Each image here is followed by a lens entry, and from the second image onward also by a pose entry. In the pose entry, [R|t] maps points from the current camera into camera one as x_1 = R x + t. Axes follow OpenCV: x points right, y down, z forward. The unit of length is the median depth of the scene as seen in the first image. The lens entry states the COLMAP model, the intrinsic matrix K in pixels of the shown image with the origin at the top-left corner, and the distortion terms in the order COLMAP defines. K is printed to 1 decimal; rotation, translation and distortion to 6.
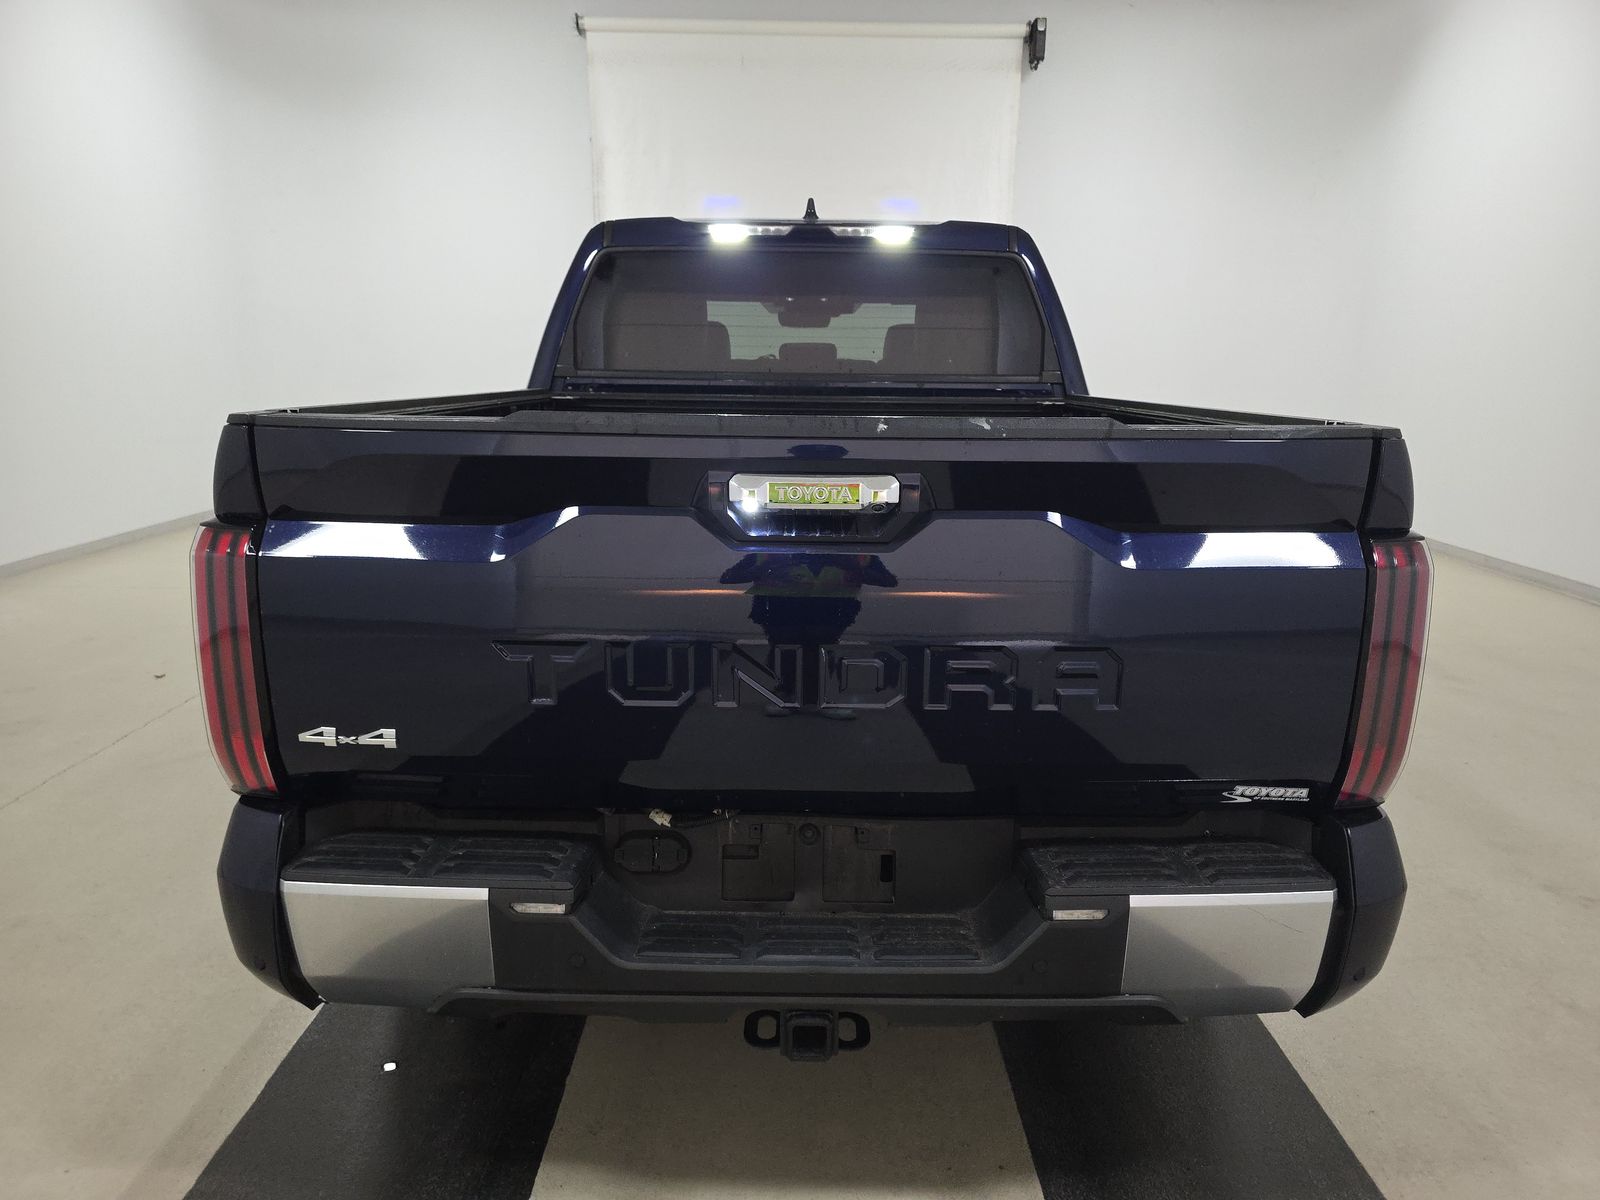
lens RADIAL K [[1069.6, 0, 810.9], [0, 1069.6, 602.8], [0, 0, 1]] dist [0.011774, 0.003924]
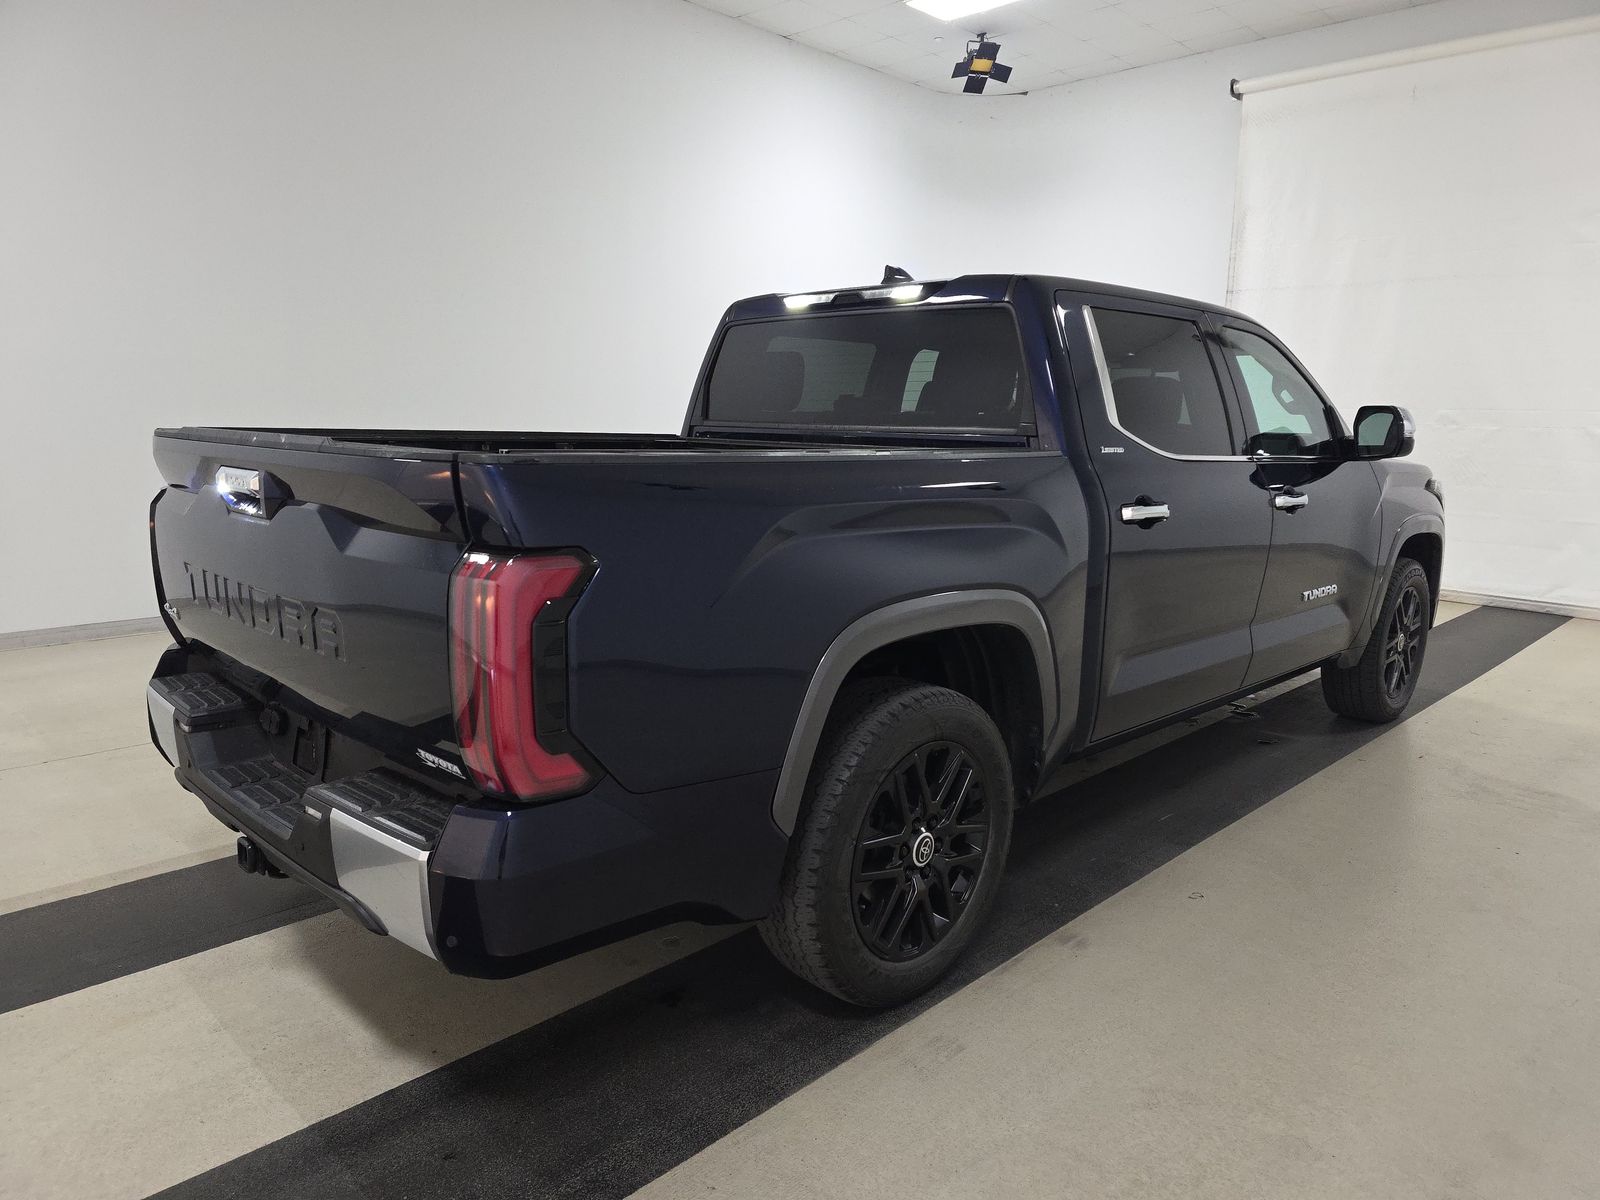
lens RADIAL K [[1069.6, 0, 810.9], [0, 1069.6, 602.8], [0, 0, 1]] dist [0.011774, 0.003924]
pose [[0.714063, 0.119597, -0.689790, 0.754684], [-0.162458, 0.986711, 0.002903, -0.032093], [0.680971, 0.109989, 0.724004, 0.206174]]
